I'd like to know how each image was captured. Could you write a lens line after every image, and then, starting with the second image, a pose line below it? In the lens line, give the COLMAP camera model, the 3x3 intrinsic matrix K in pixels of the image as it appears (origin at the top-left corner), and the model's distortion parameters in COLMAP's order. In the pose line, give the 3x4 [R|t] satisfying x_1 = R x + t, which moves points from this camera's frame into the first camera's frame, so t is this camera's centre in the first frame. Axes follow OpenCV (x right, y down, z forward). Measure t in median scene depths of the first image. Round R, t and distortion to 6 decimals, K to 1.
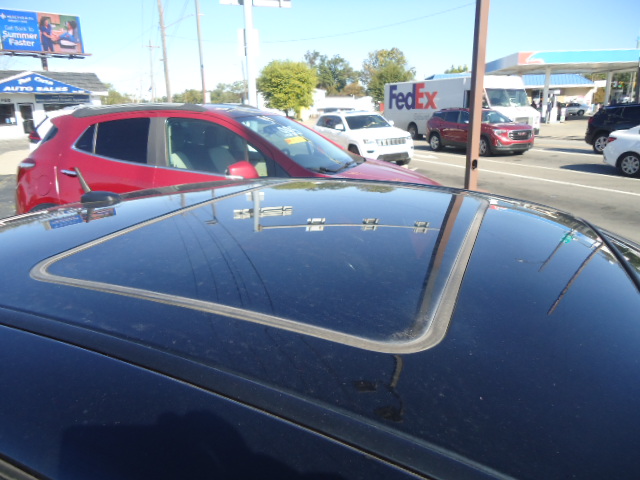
lens RADIAL K [[464.5, 0, 321.5], [0, 464.5, 237.5], [0, 0, 1]] dist [-0.012344, 0.005064]
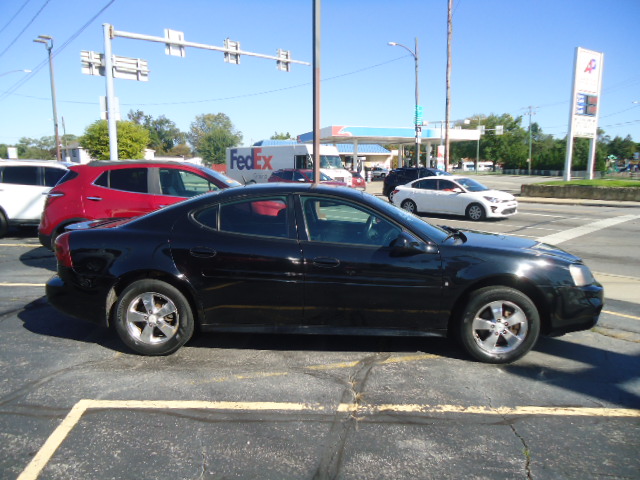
lens RADIAL K [[464.5, 0, 320.3], [0, 464.5, 241.4], [0, 0, 1]] dist [-0.012344, 0.005064]
pose [[0.936016, -0.032041, 0.350497, -0.034572], [0.073115, 0.991824, -0.104588, 0.022892], [-0.344280, 0.123523, 0.930706, -0.075815]]
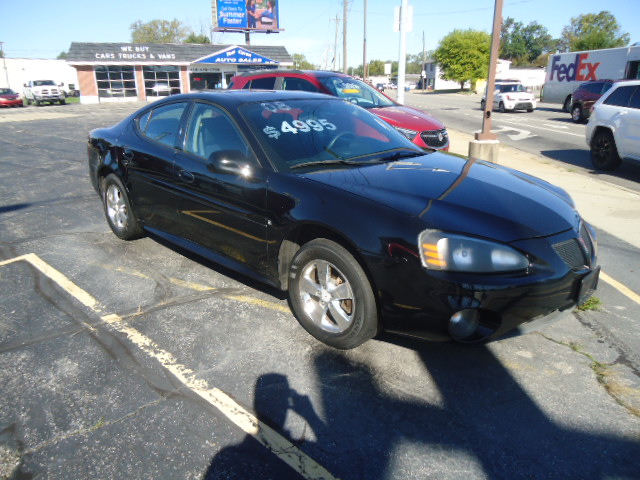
lens RADIAL K [[464.5, 0, 320.2], [0, 464.5, 240.0], [0, 0, 1]] dist [-0.012344, 0.005064]
pose [[0.930291, 0.129446, -0.343223, 0.046622], [-0.108289, 0.990879, 0.080195, 0.019761], [0.350474, -0.037438, 0.935824, -0.063002]]
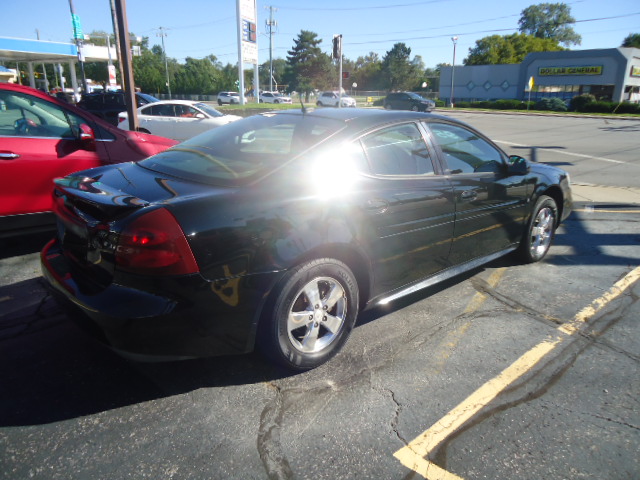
lens RADIAL K [[464.5, 0, 319.4], [0, 464.5, 239.1], [0, 0, 1]] dist [-0.012344, 0.005064]
pose [[0.438882, -0.244065, 0.864763, -0.084217], [0.224211, 0.961707, 0.157635, 0.006732], [-0.870122, 0.124706, 0.476798, -0.010345]]
